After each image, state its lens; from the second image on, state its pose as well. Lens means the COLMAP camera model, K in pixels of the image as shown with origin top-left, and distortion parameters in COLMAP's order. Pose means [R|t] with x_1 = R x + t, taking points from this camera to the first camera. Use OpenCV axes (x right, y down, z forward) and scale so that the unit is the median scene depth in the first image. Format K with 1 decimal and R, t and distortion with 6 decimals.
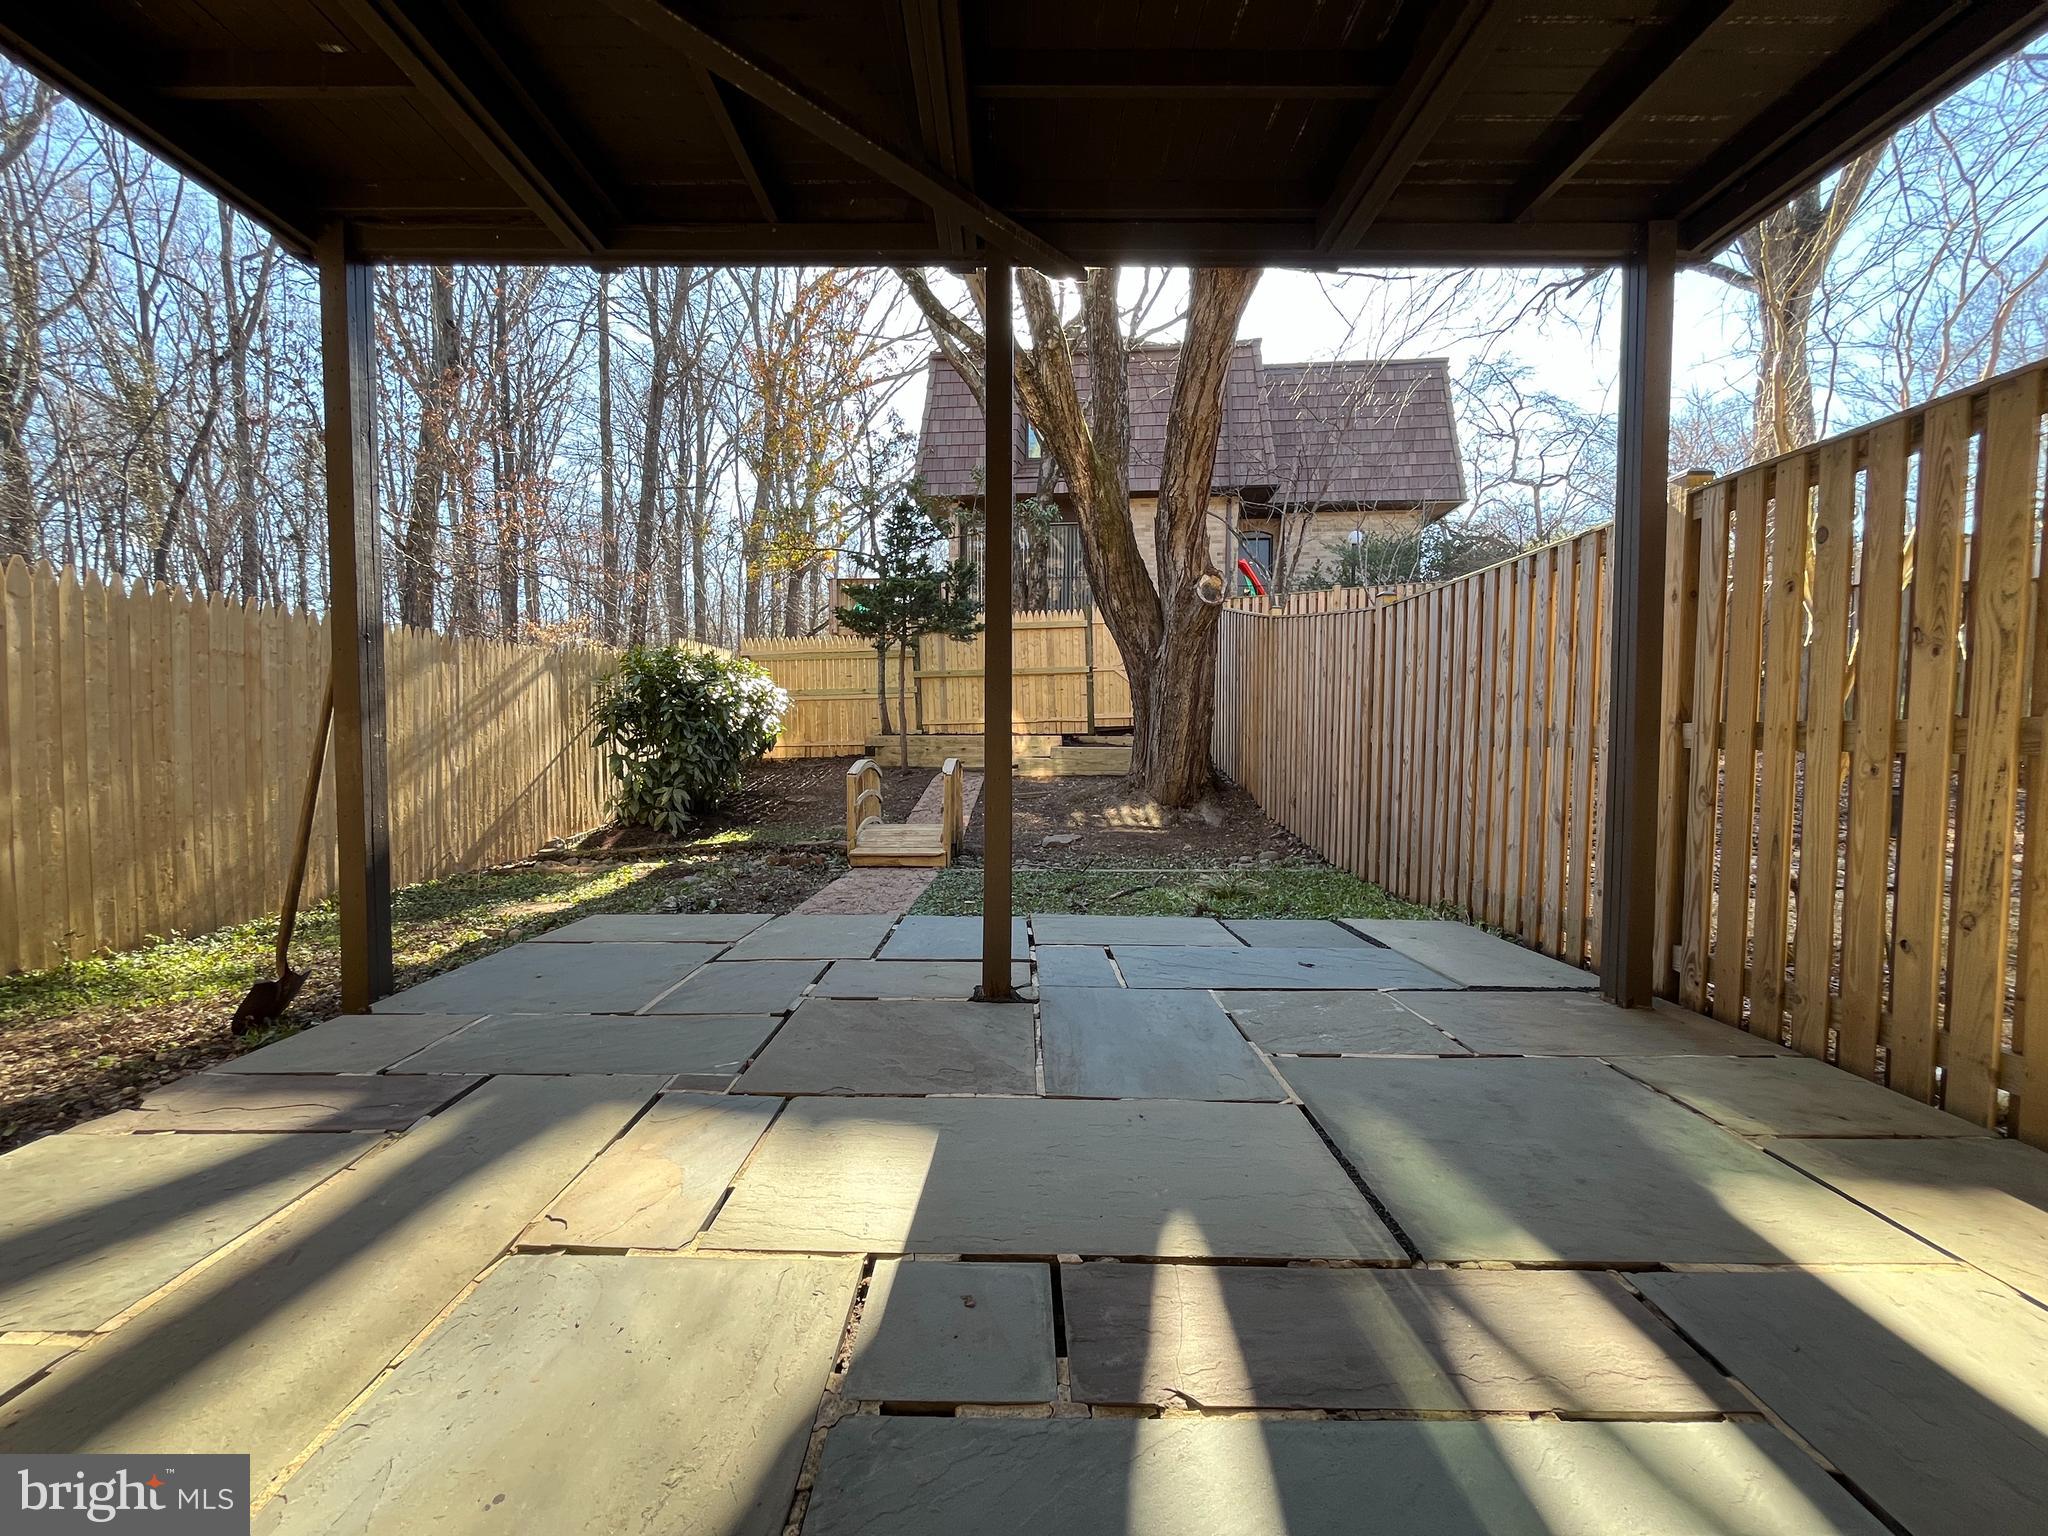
lens RADIAL K [[824.2, 0, 1021.1], [0, 824.2, 774.7], [0, 0, 1]] dist [-0.001637, -0.000120]
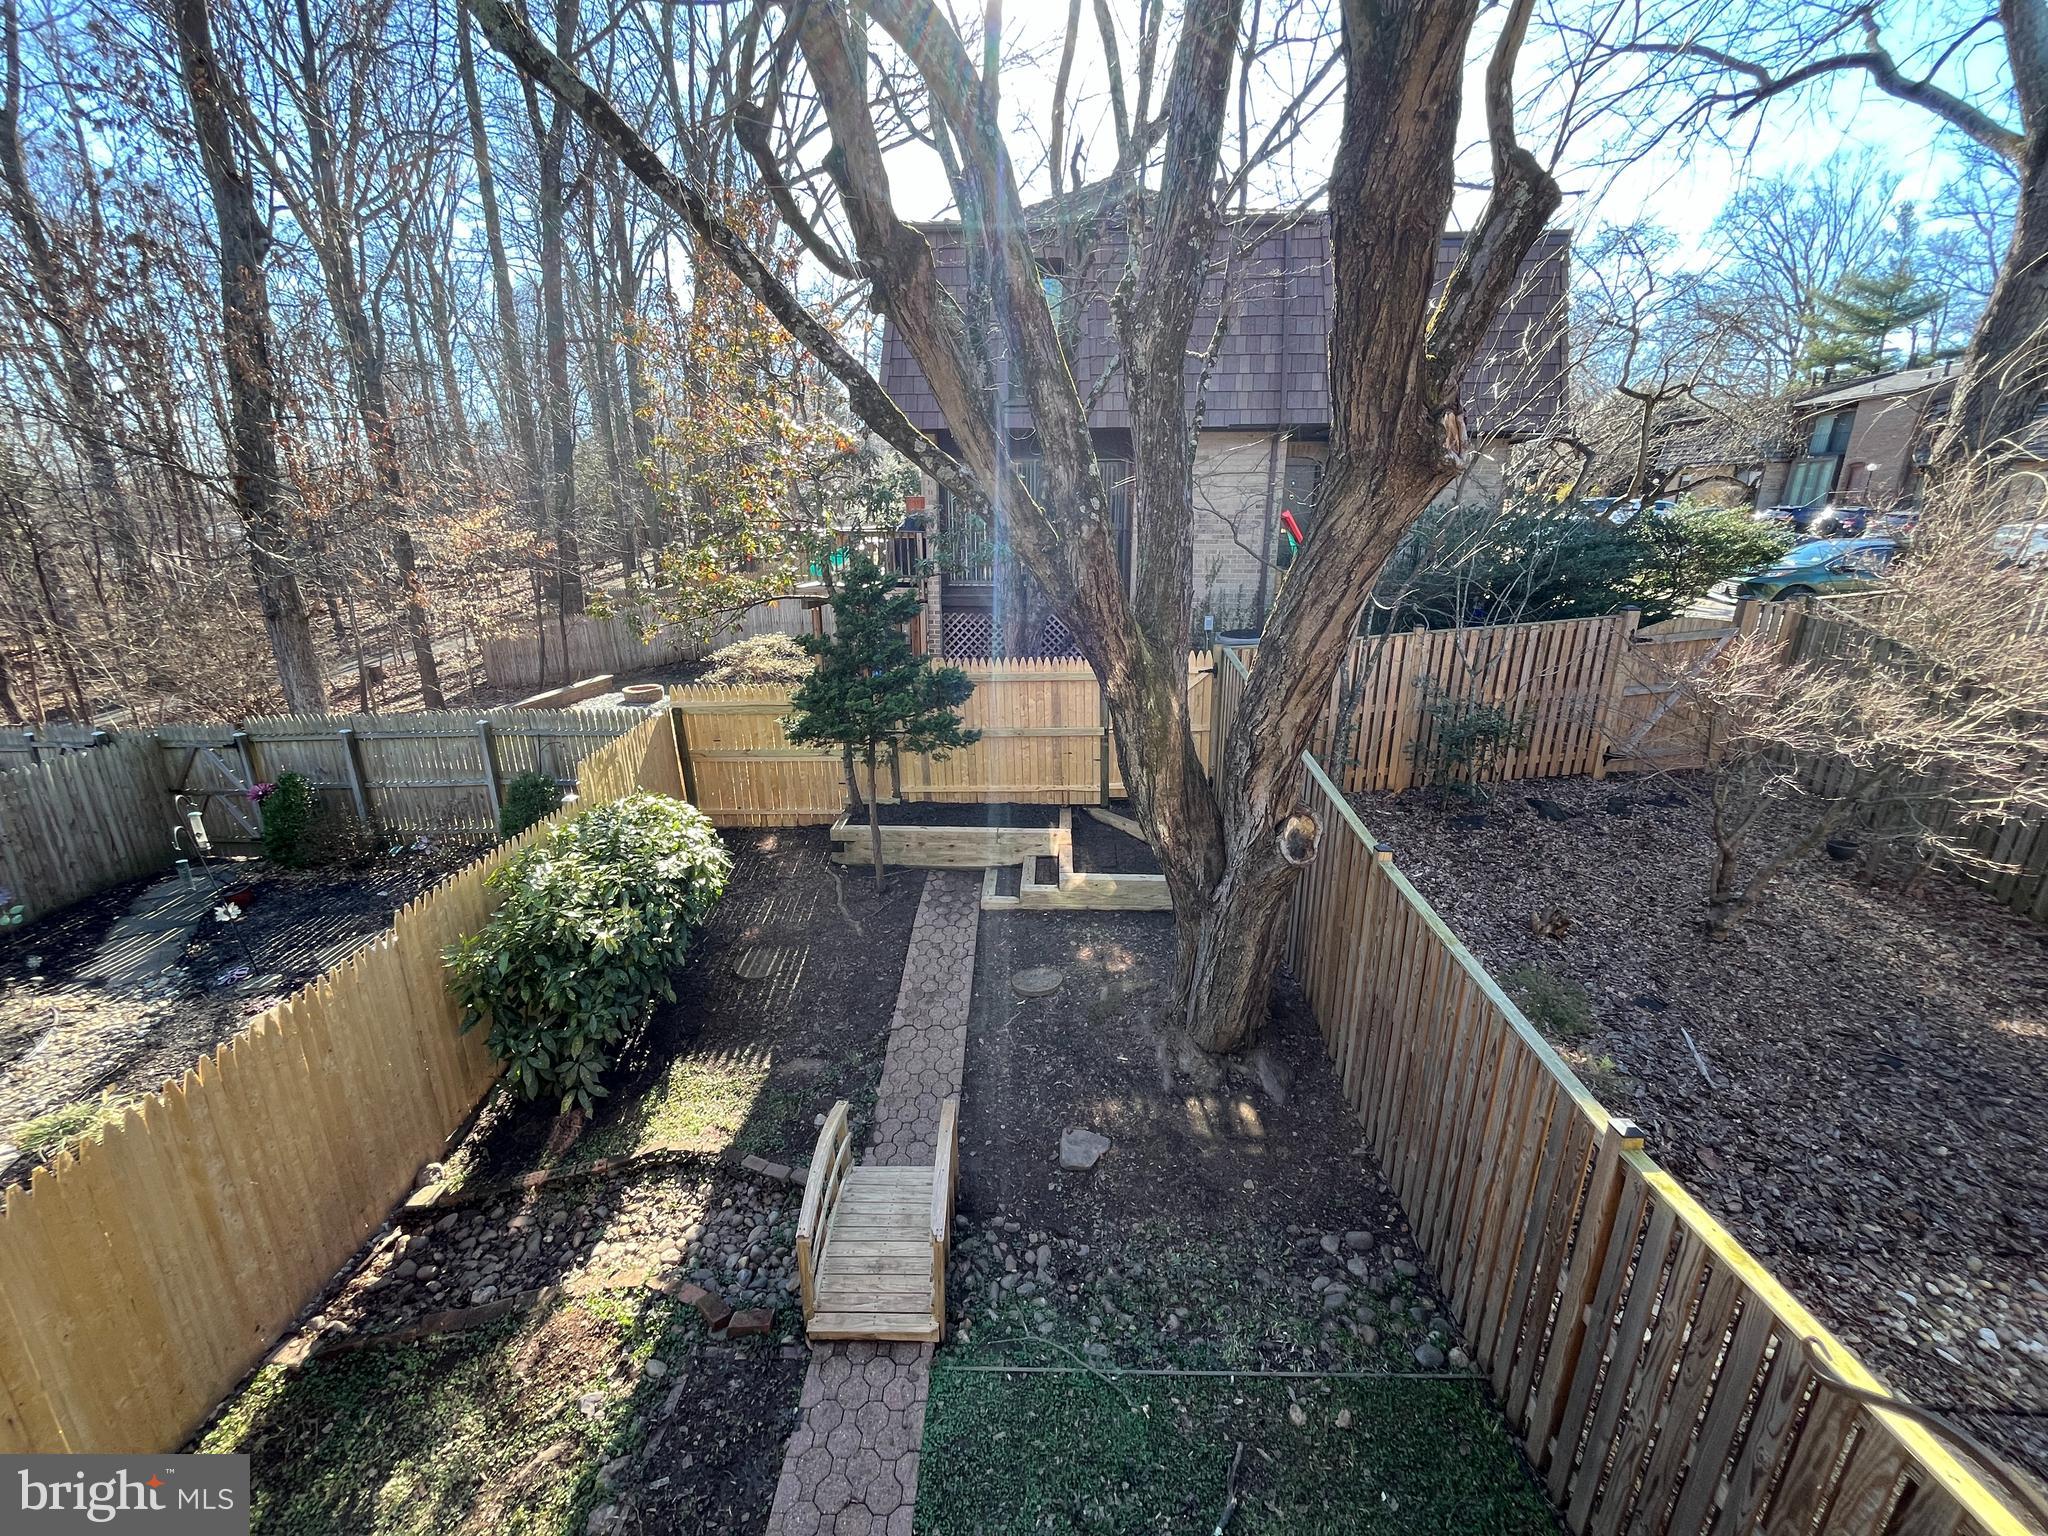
lens RADIAL K [[824.2, 0, 1020.0], [0, 824.2, 765.9], [0, 0, 1]] dist [-0.001637, -0.000120]
pose [[0.999845, -0.004070, 0.017108, -0.010007], [-0.000127, 0.971144, 0.238494, -0.202710], [-0.017585, -0.238459, 0.970993, 0.146623]]
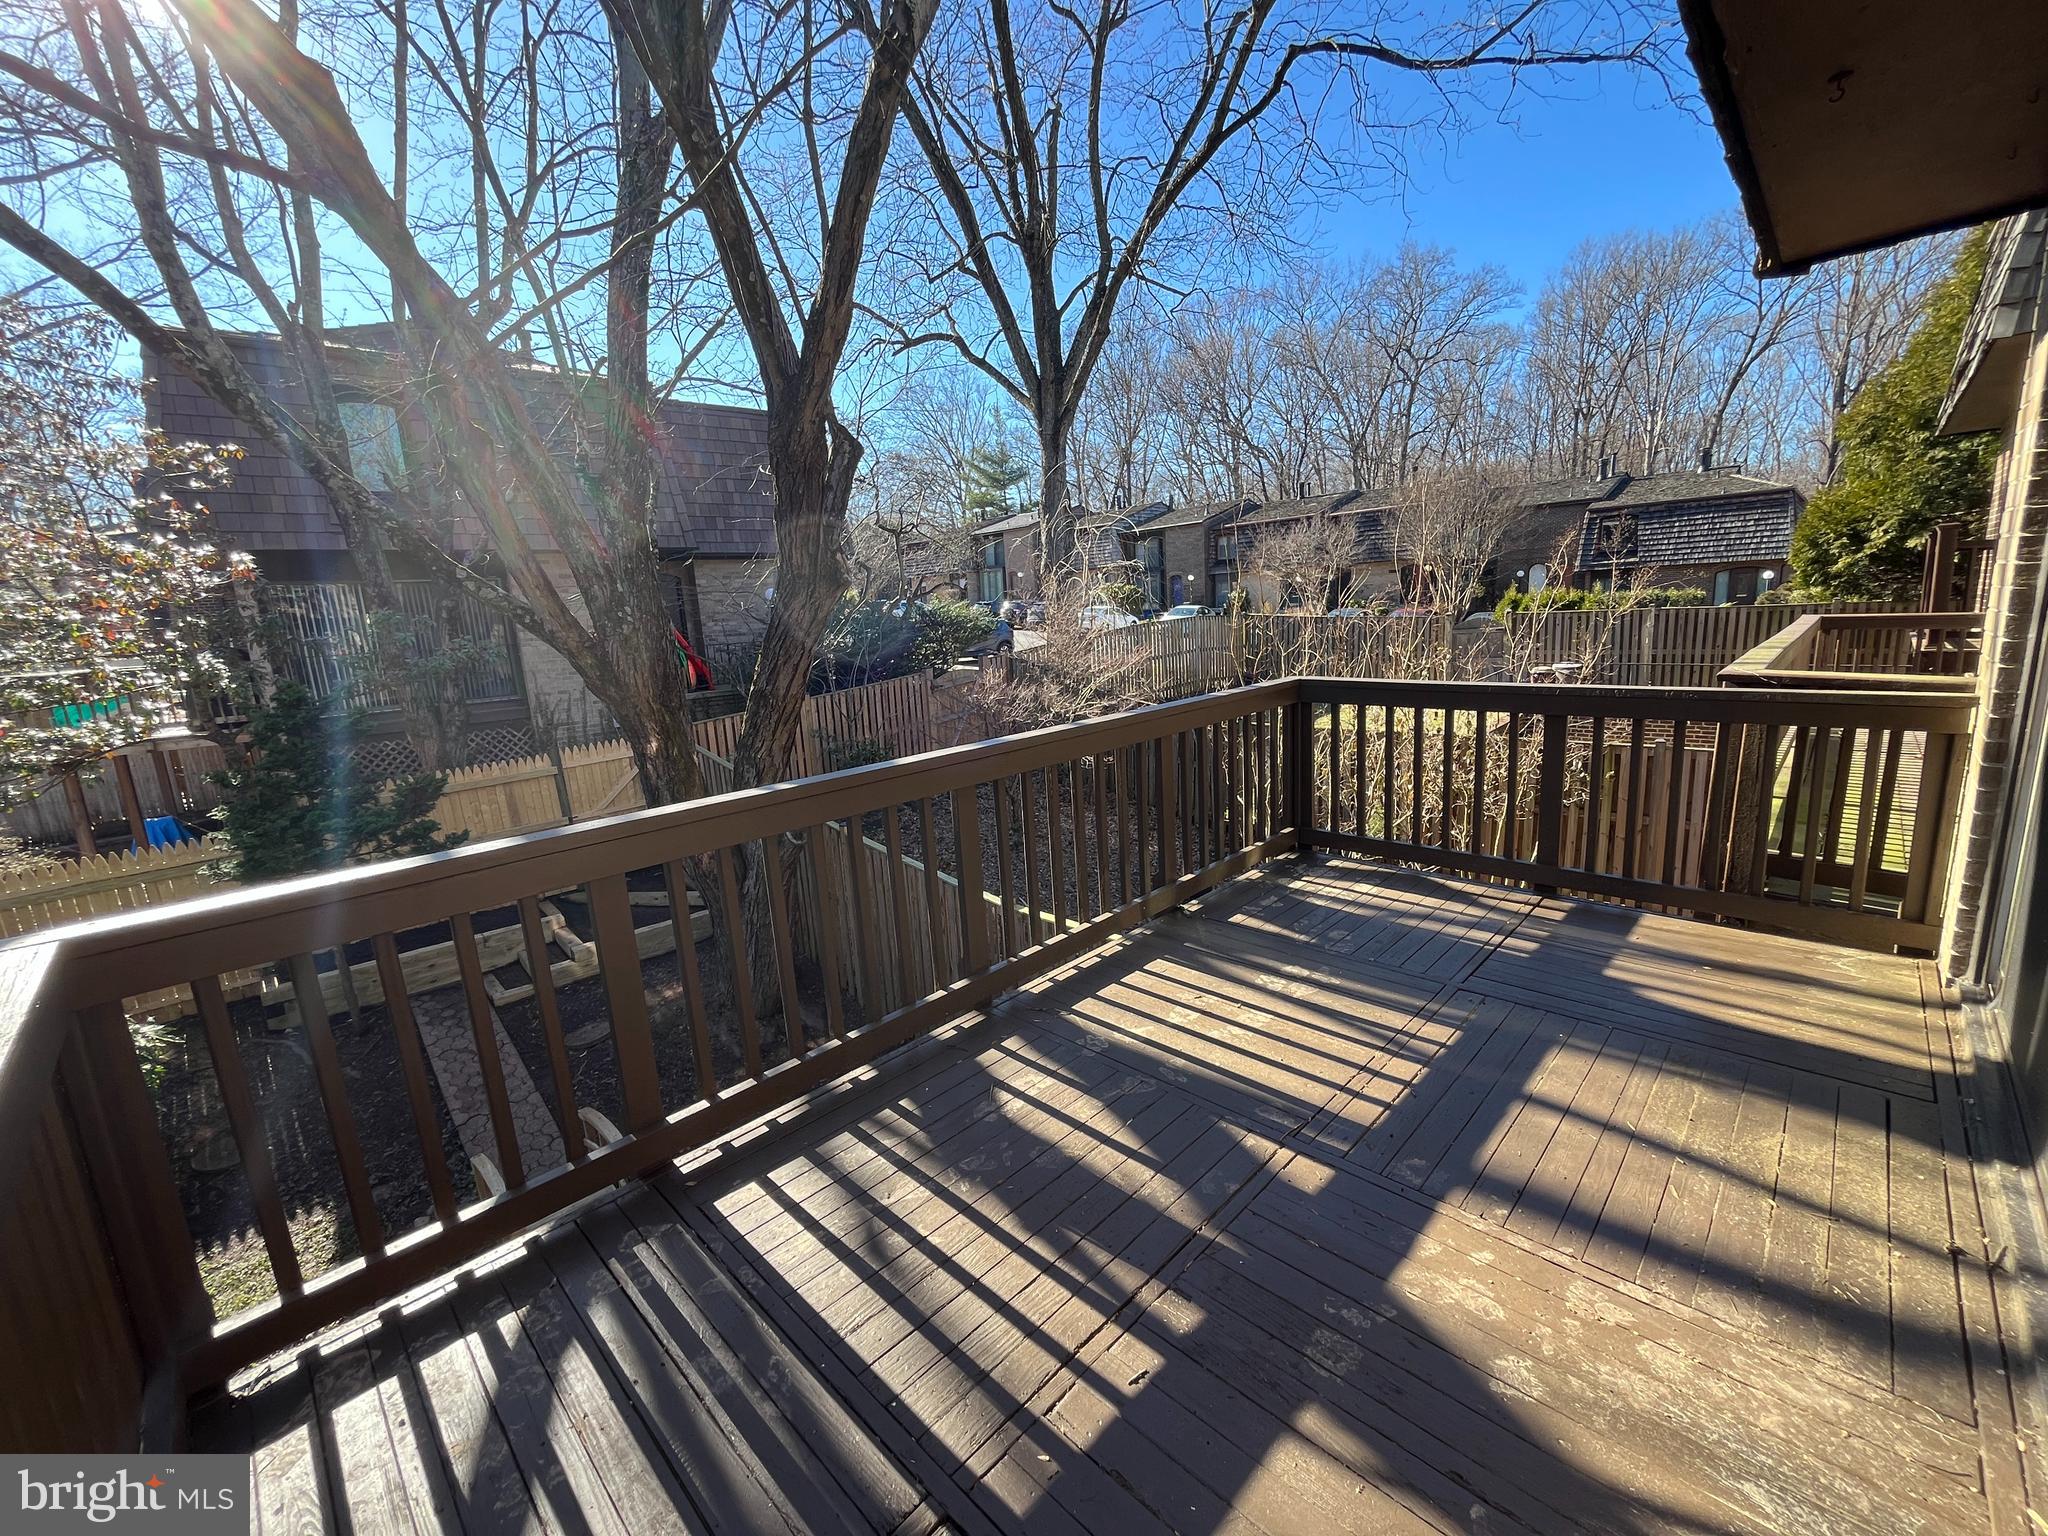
lens RADIAL K [[824.2, 0, 1024.8], [0, 824.2, 768.9], [0, 0, 1]] dist [-0.001637, -0.000120]
pose [[0.701811, -0.173885, 0.690815, -0.121505], [0.092482, 0.983784, 0.153675, -0.191476], [-0.706335, -0.043962, 0.706512, 0.028600]]
